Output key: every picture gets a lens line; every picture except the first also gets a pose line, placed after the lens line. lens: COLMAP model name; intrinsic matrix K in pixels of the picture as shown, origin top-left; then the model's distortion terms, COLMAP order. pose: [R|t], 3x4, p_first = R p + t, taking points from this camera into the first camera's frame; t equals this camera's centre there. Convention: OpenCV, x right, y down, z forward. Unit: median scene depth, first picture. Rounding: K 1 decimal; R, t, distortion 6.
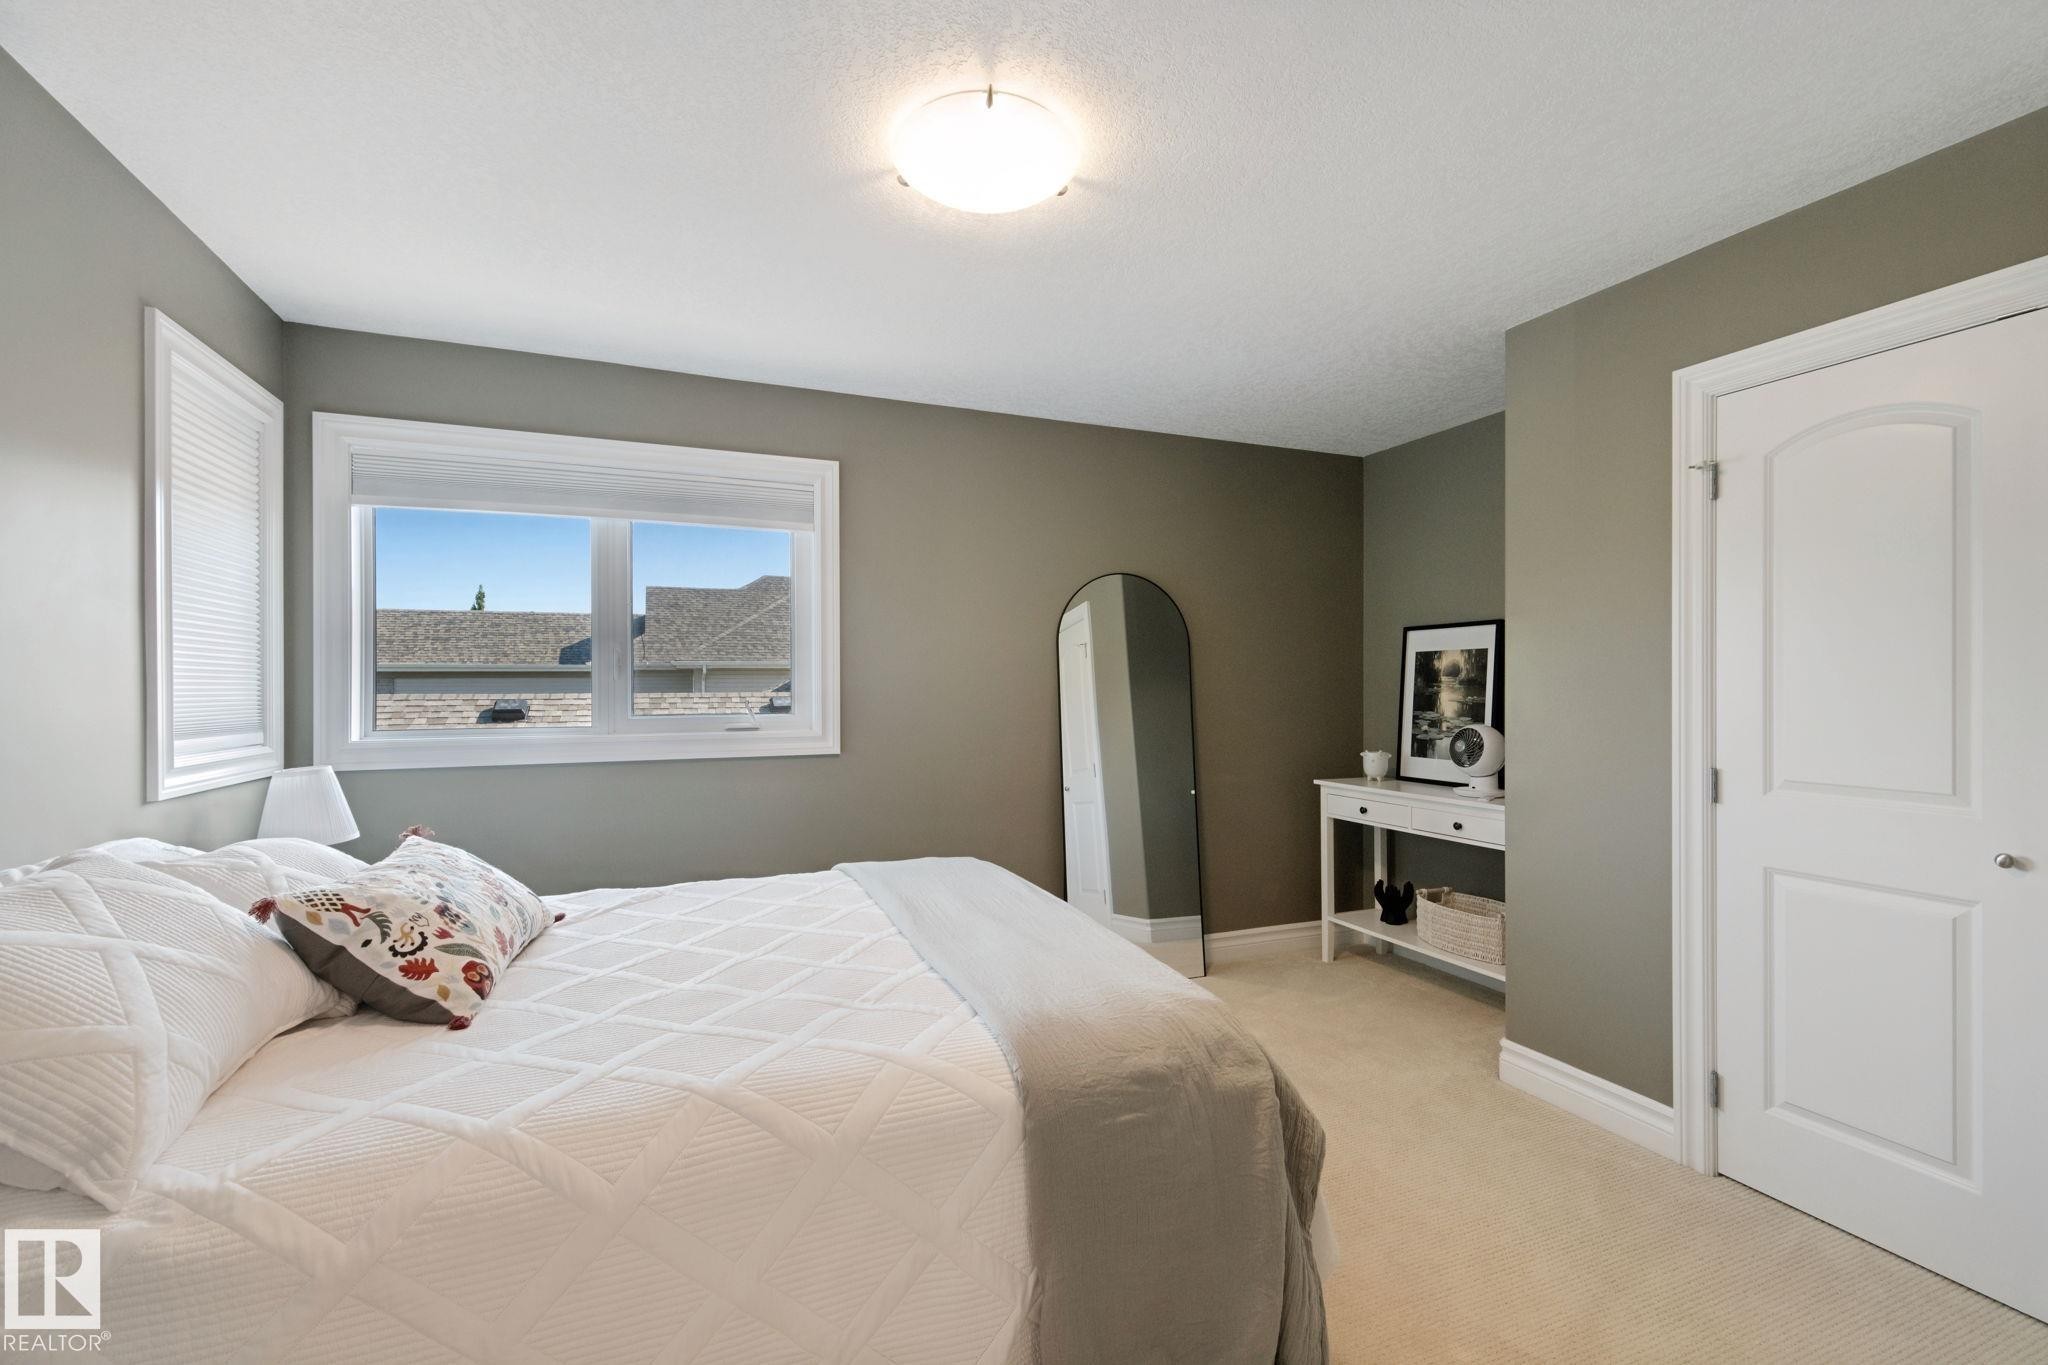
lens RADIAL K [[884.7, 0, 1036.5], [0, 884.7, 683.8], [0, 0, 1]] dist [0.013303, -0.000859]
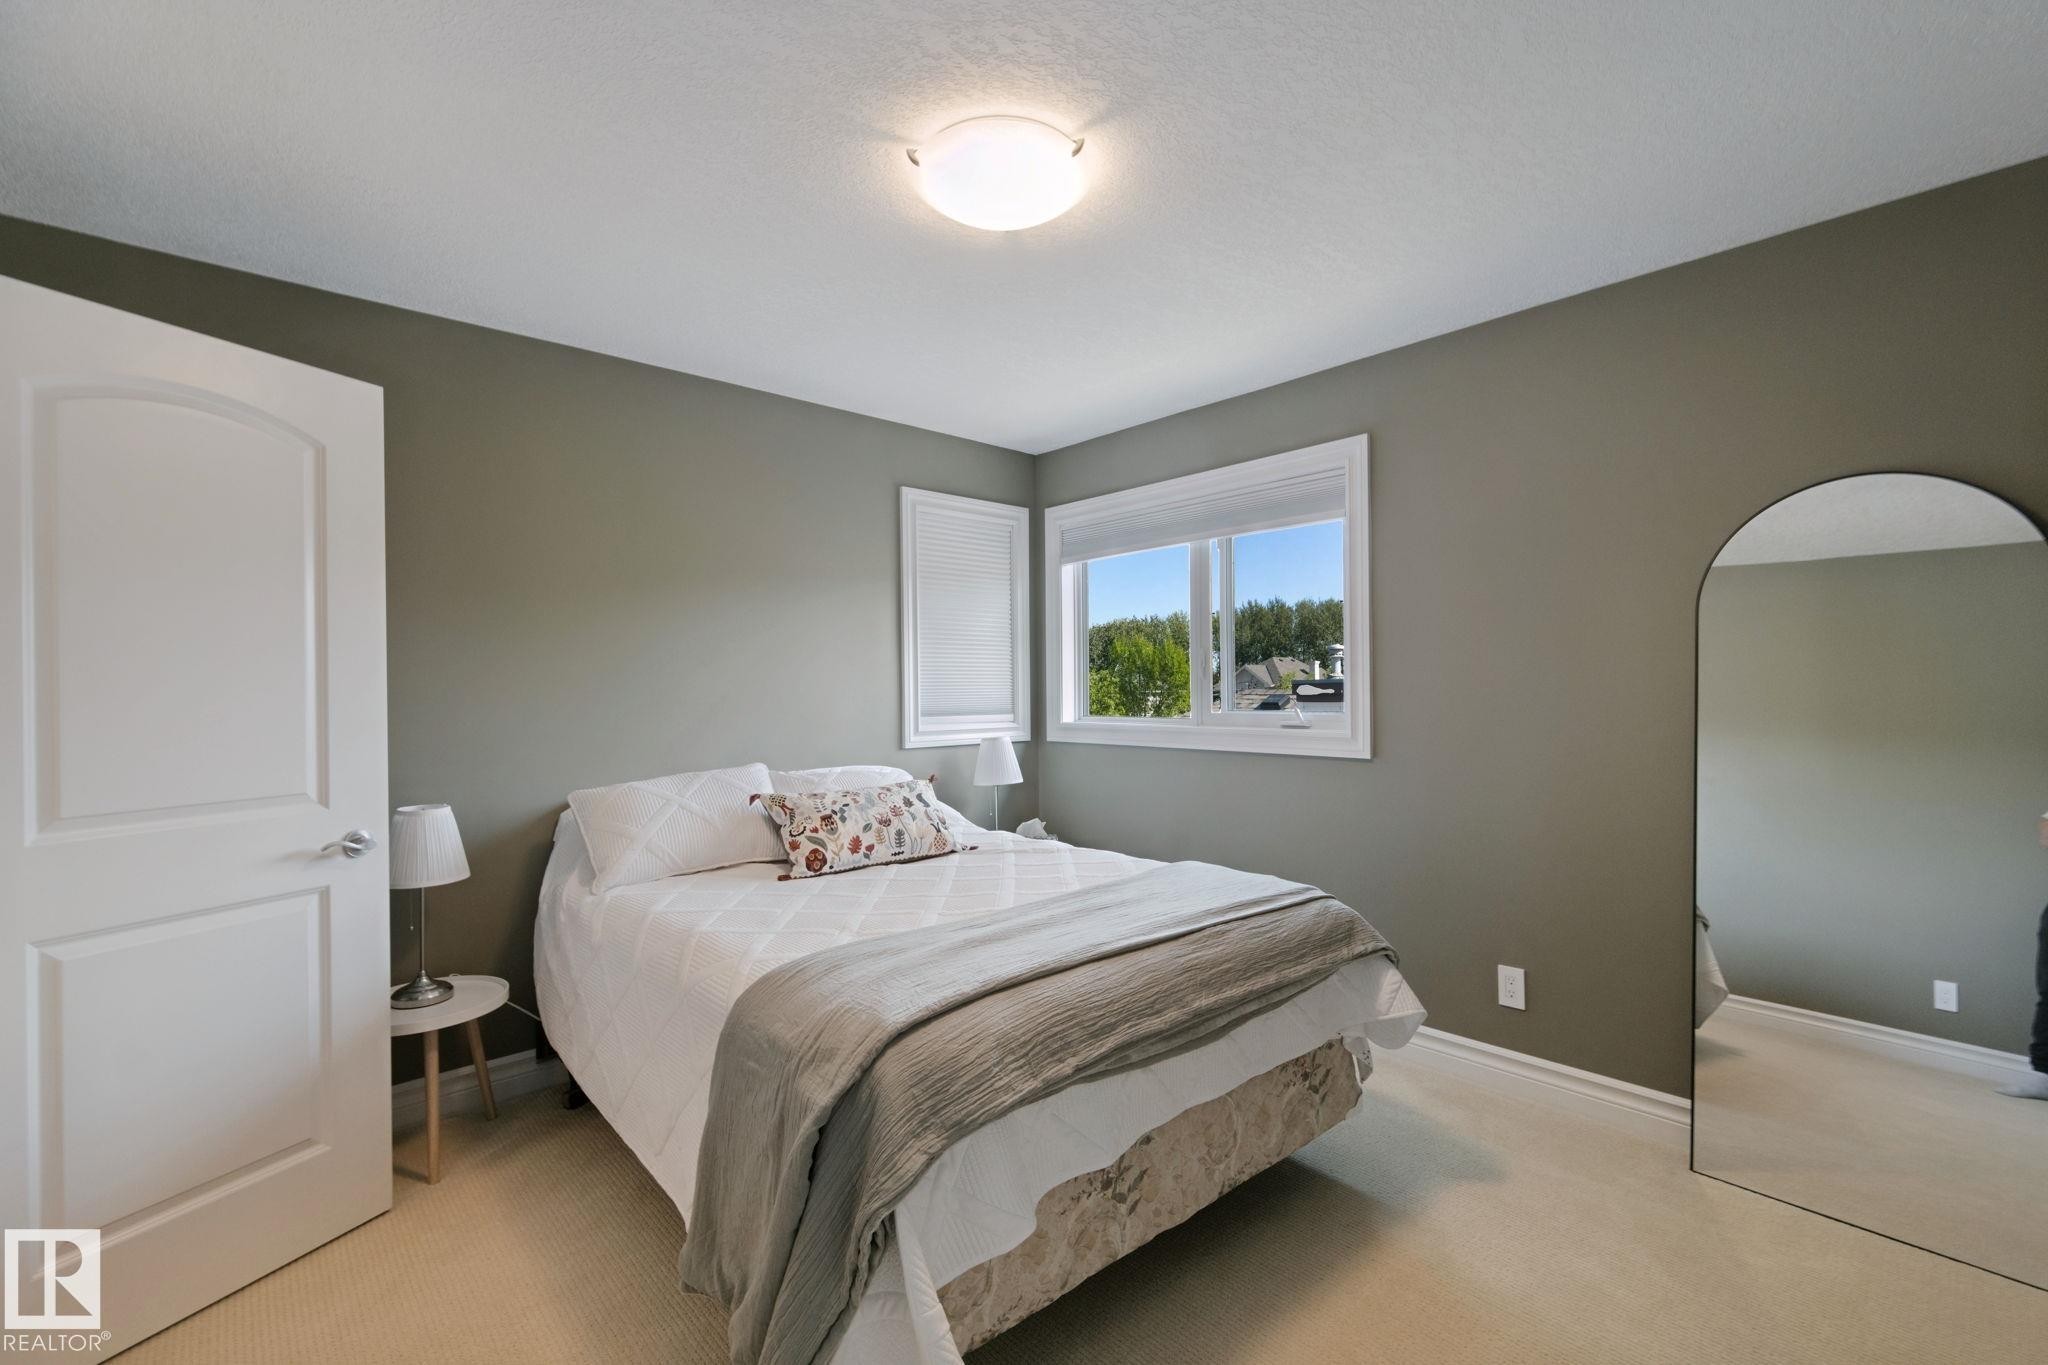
lens RADIAL K [[884.7, 0, 1040.0], [0, 884.7, 690.4], [0, 0, 1]] dist [0.013303, -0.000859]
pose [[0.339418, 0.002705, -0.940632, 0.679245], [0.012463, 0.999895, 0.007373, -0.001407], [0.940553, -0.014225, 0.339349, 0.499358]]
